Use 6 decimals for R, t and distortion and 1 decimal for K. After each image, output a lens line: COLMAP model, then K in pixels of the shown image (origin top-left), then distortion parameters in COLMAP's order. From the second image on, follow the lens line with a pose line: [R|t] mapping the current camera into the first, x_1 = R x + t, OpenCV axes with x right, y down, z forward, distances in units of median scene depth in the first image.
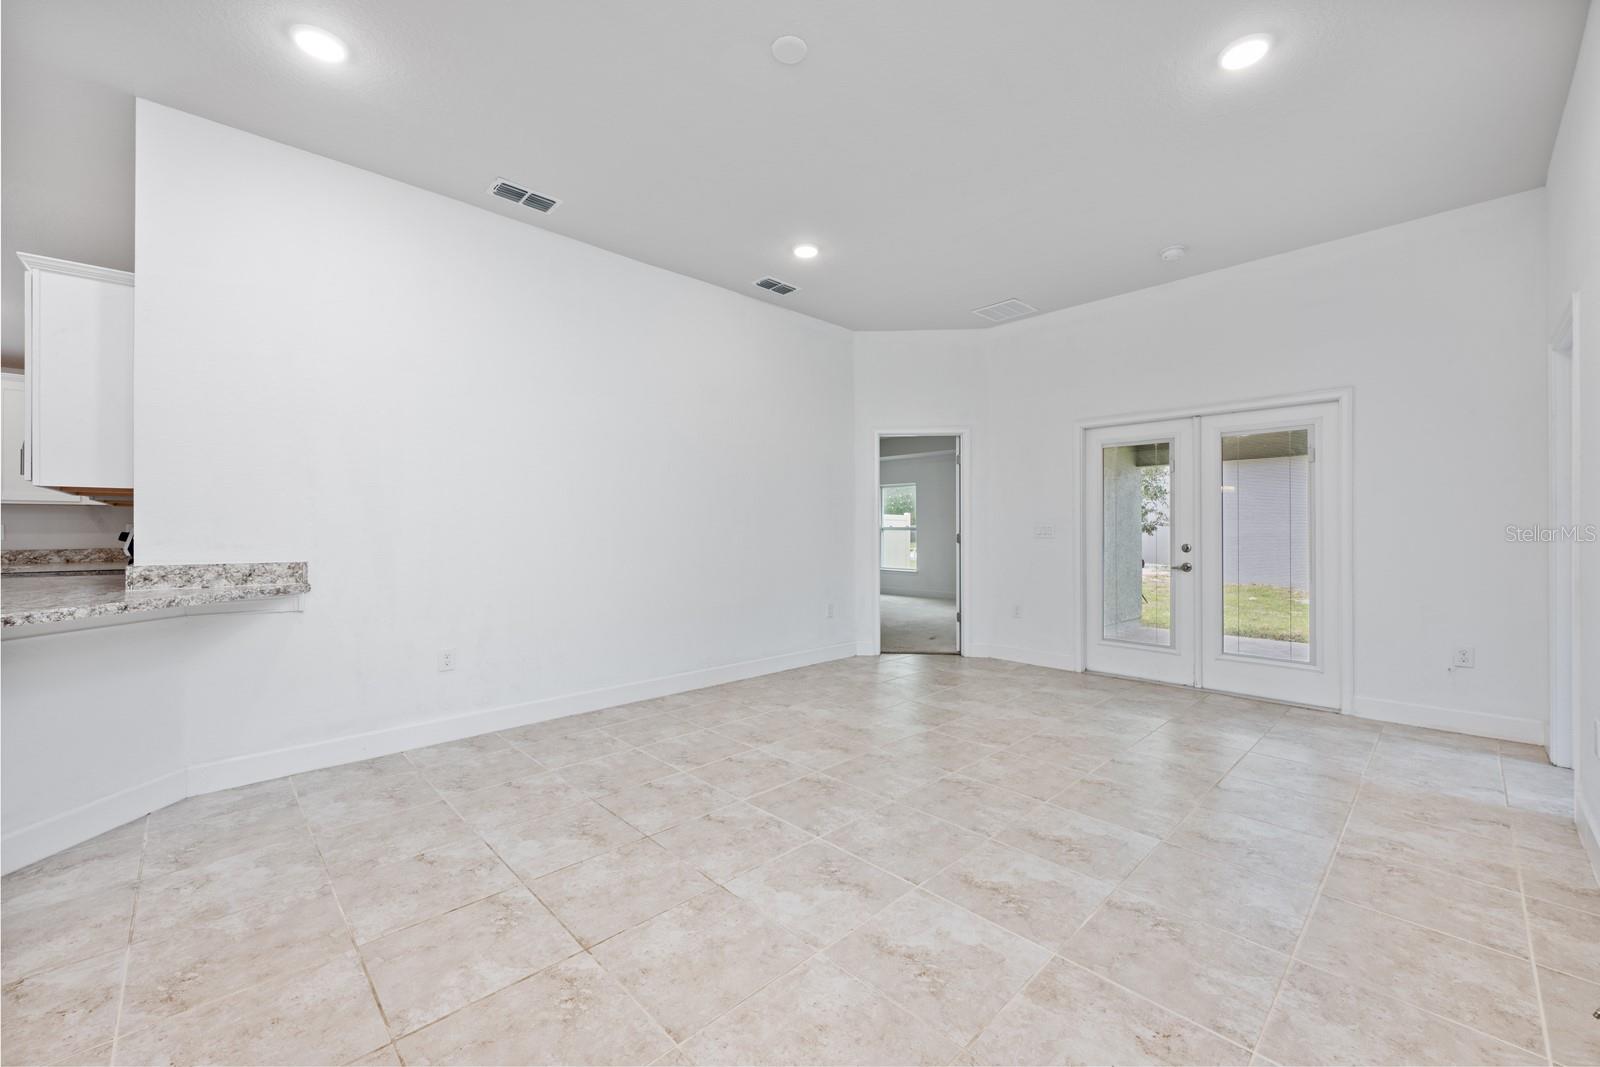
lens RADIAL K [[630.6, 0, 799.2], [0, 630.6, 533.0], [0, 0, 1]] dist [0.001187, -0.000141]
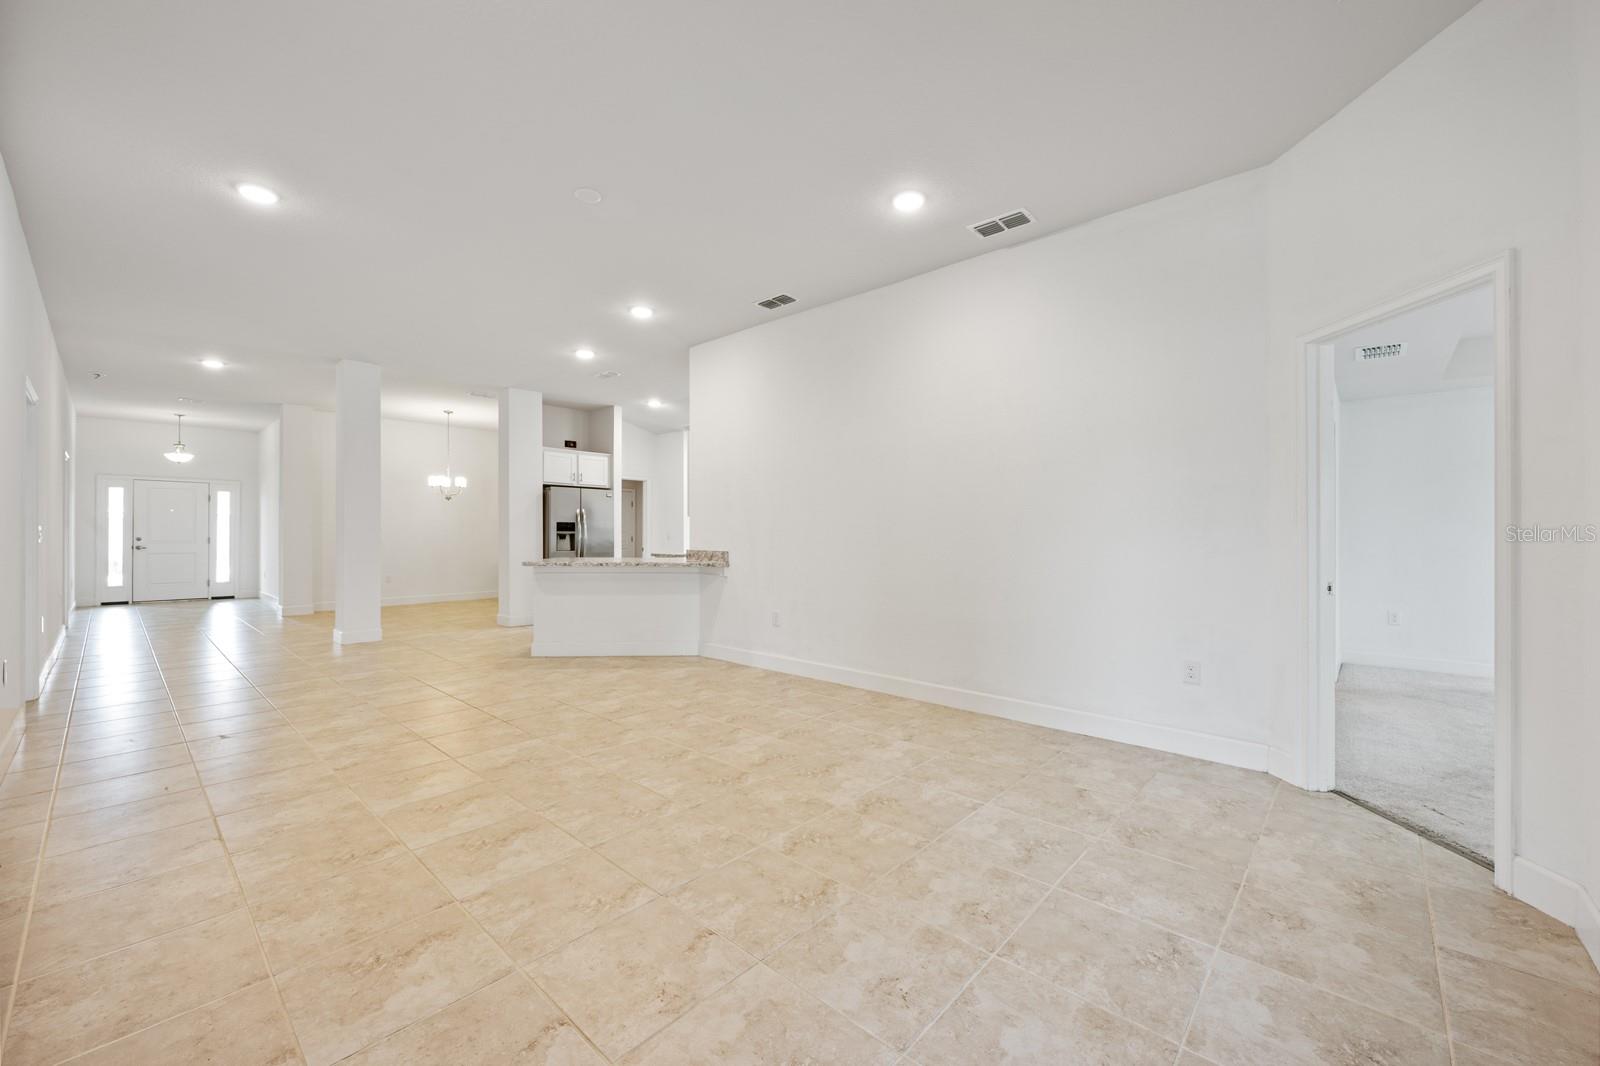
lens RADIAL K [[630.6, 0, 799.2], [0, 630.6, 532.5], [0, 0, 1]] dist [0.001187, -0.000141]
pose [[0.065785, -0.003442, -0.997828, 1.146314], [-0.007252, 0.999966, -0.003928, -0.004101], [0.997807, 0.007495, 0.065758, 1.104838]]
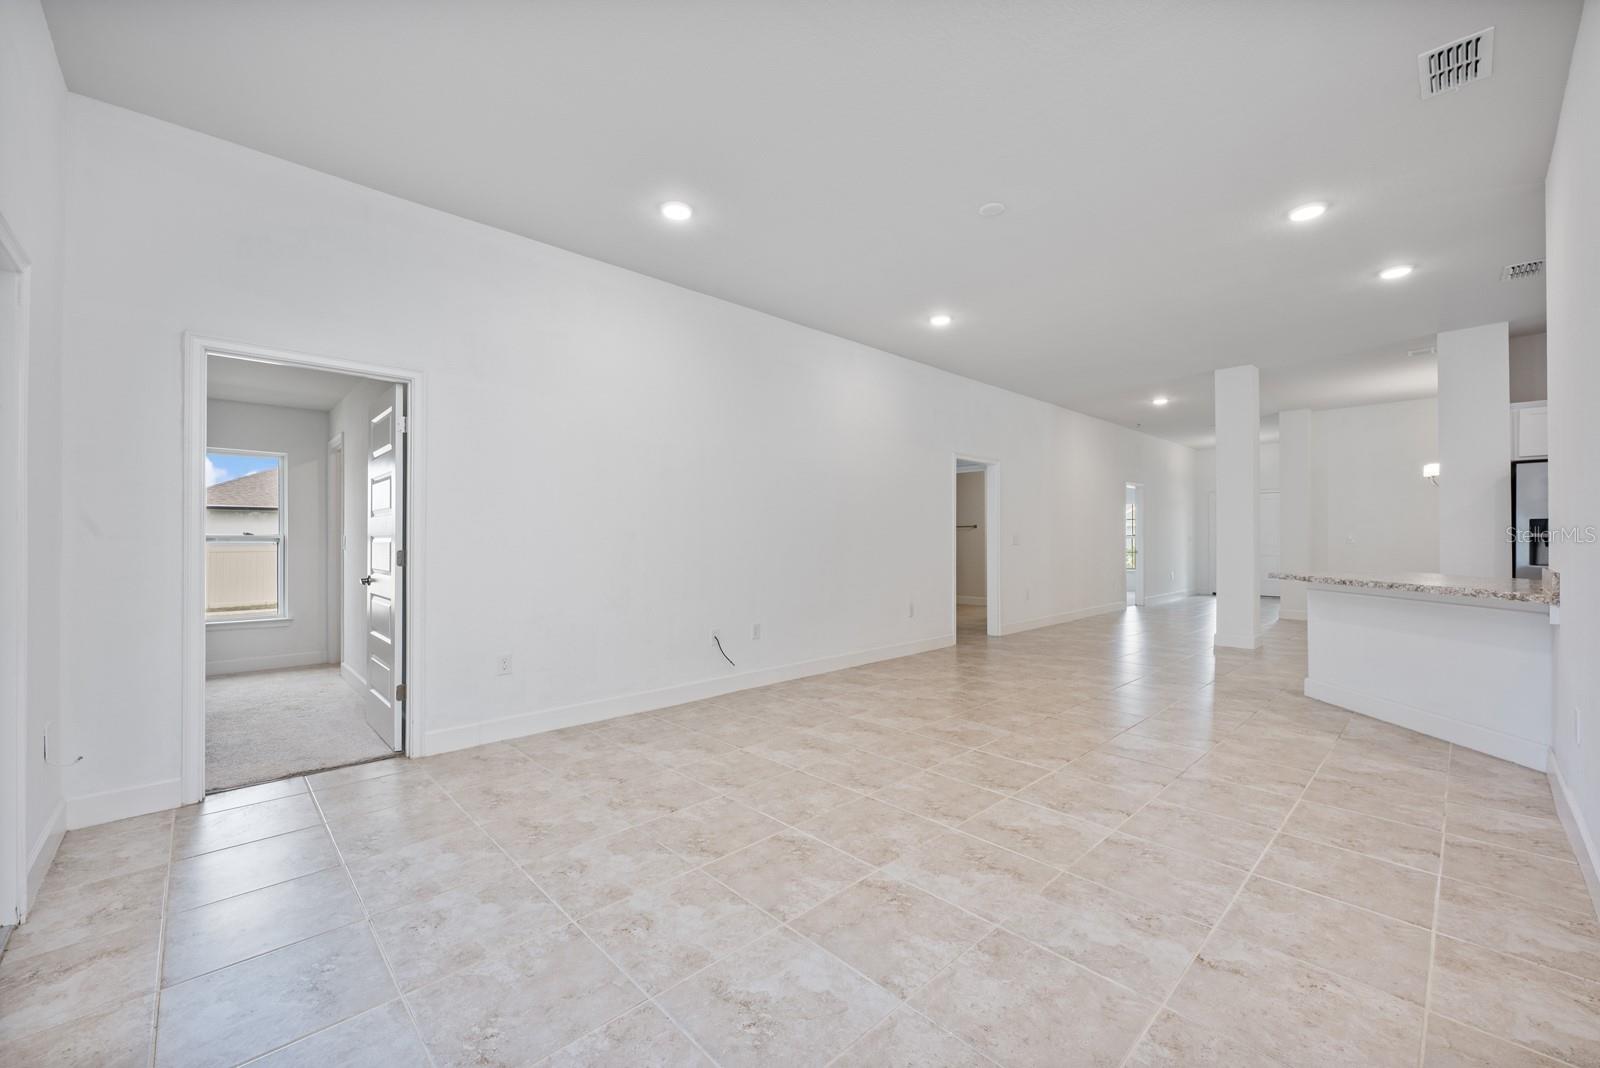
lens RADIAL K [[630.6, 0, 799.2], [0, 630.6, 533.5], [0, 0, 1]] dist [0.001187, -0.000141]
pose [[-0.999989, 0.003117, 0.003363, 0.342503], [0.003108, 0.999991, -0.002861, -0.013036], [-0.003372, -0.002851, -0.999990, 1.970366]]
